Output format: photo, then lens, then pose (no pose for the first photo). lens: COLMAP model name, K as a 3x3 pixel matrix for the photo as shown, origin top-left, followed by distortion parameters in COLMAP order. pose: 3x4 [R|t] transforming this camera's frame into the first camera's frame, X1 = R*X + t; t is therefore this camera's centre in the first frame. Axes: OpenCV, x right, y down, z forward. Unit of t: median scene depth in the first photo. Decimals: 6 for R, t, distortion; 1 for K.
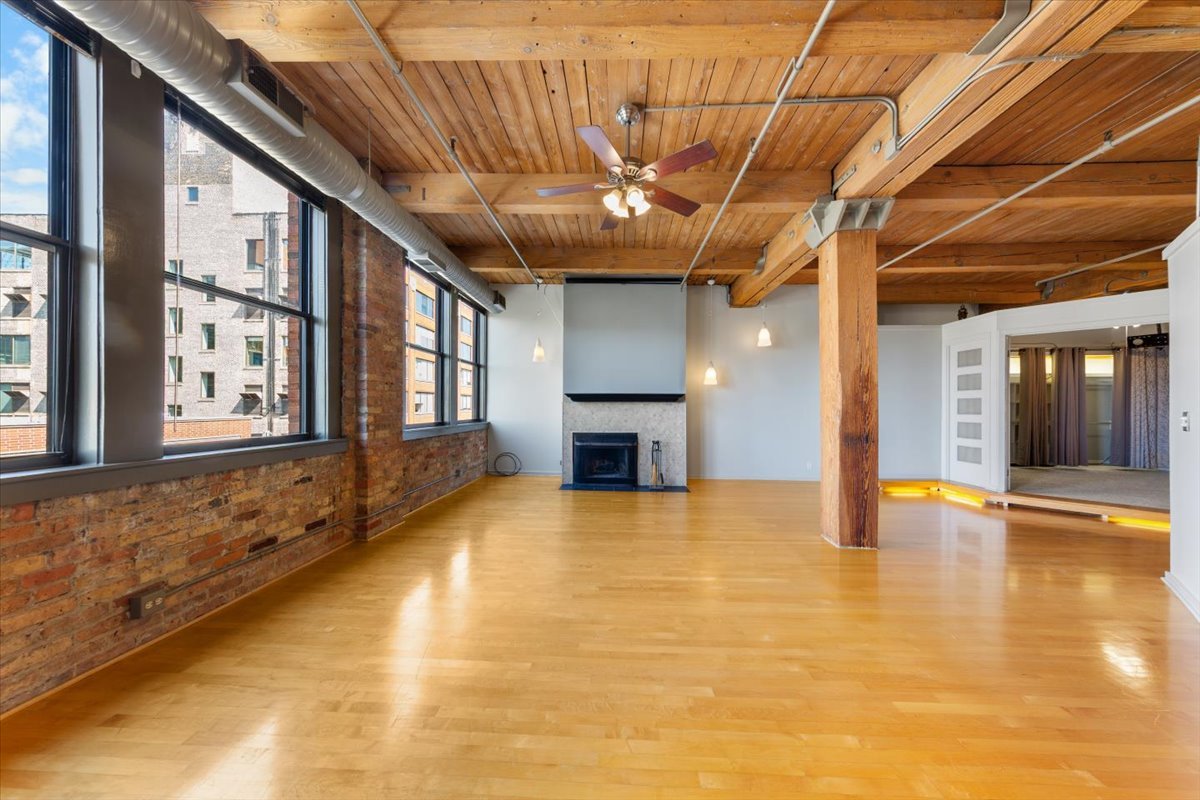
lens RADIAL K [[377.3, 0, 607.5], [0, 377.3, 406.9], [0, 0, 1]] dist [-0.000275, -0.000073]
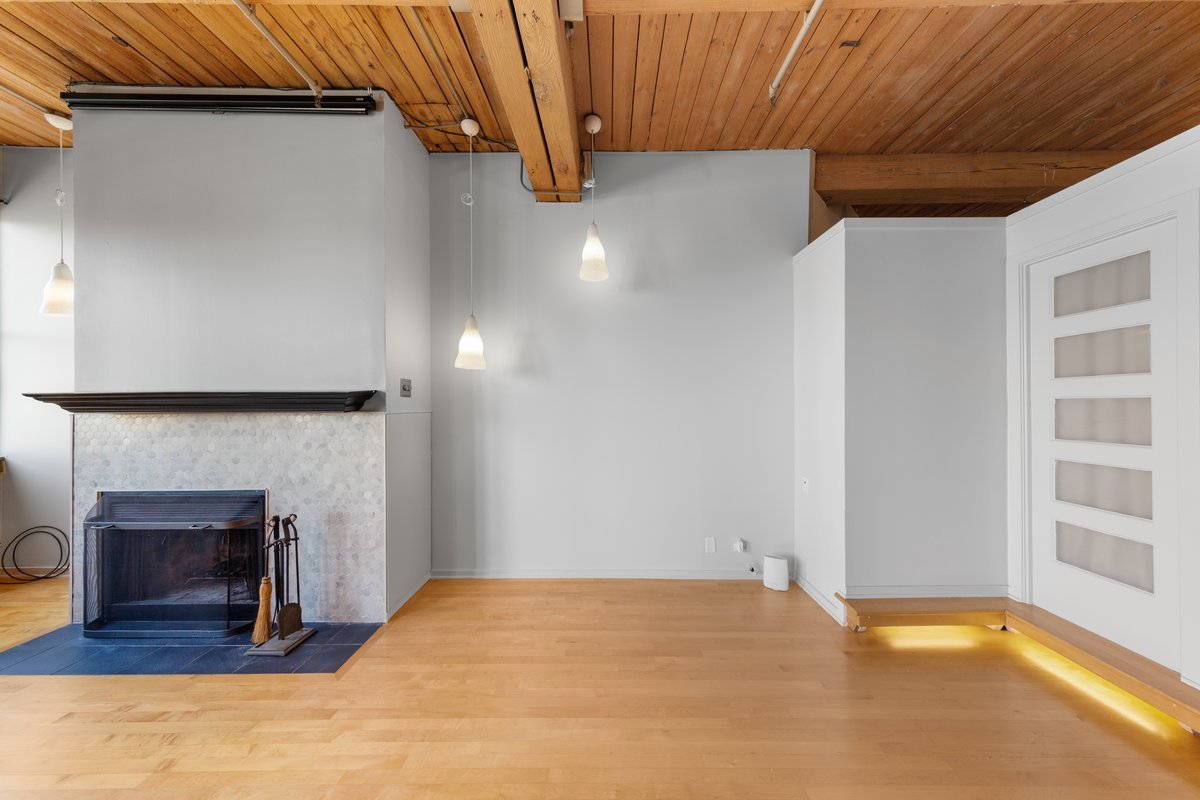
lens RADIAL K [[376.5, 0, 605.9], [0, 376.5, 400.6], [0, 0, 1]] dist [0.001111, 0.000052]
pose [[0.999170, -0.008247, 0.039902, 0.465540], [0.008483, 0.999948, -0.005742, -0.022373], [-0.039852, 0.006076, 0.999187, 0.647527]]
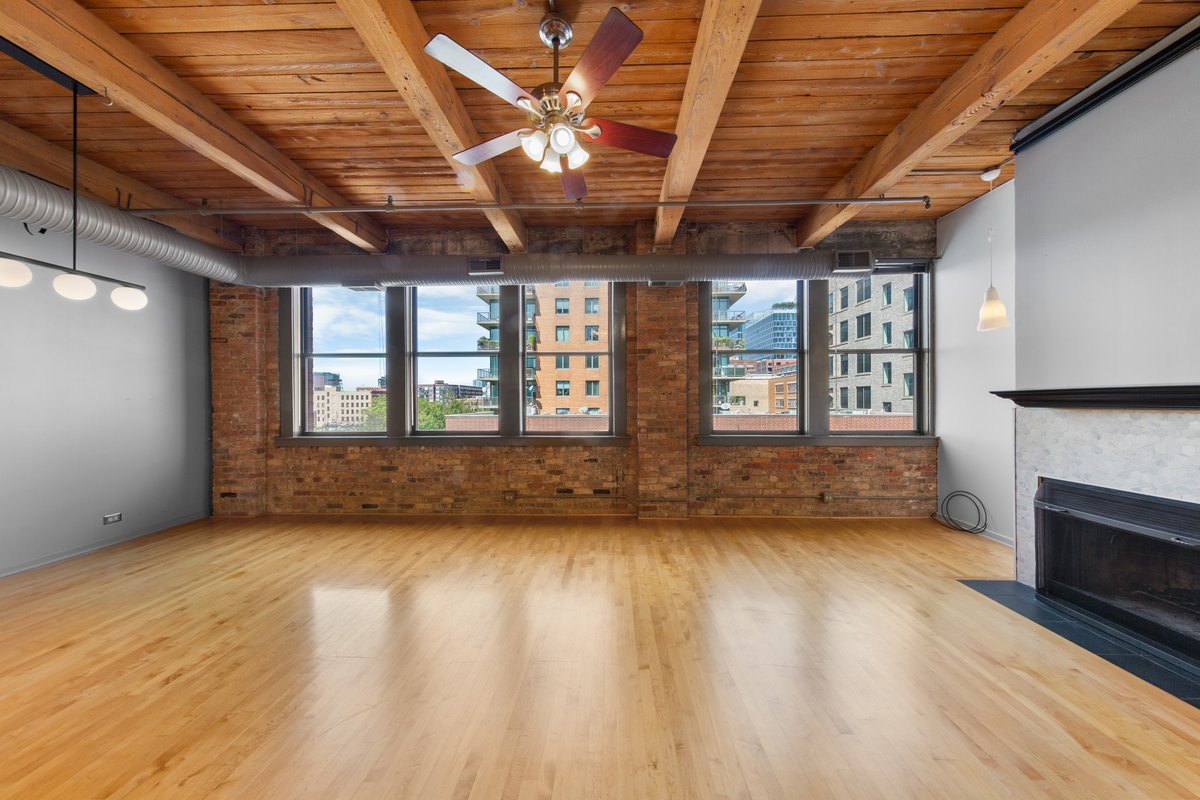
lens RADIAL K [[376.5, 0, 605.9], [0, 376.5, 400.6], [0, 0, 1]] dist [0.001111, 0.000052]
pose [[0.010993, -0.005383, -0.999925, 0.387896], [0.002374, 0.999983, -0.005357, -0.023090], [0.999937, -0.002315, 0.011006, 0.529971]]
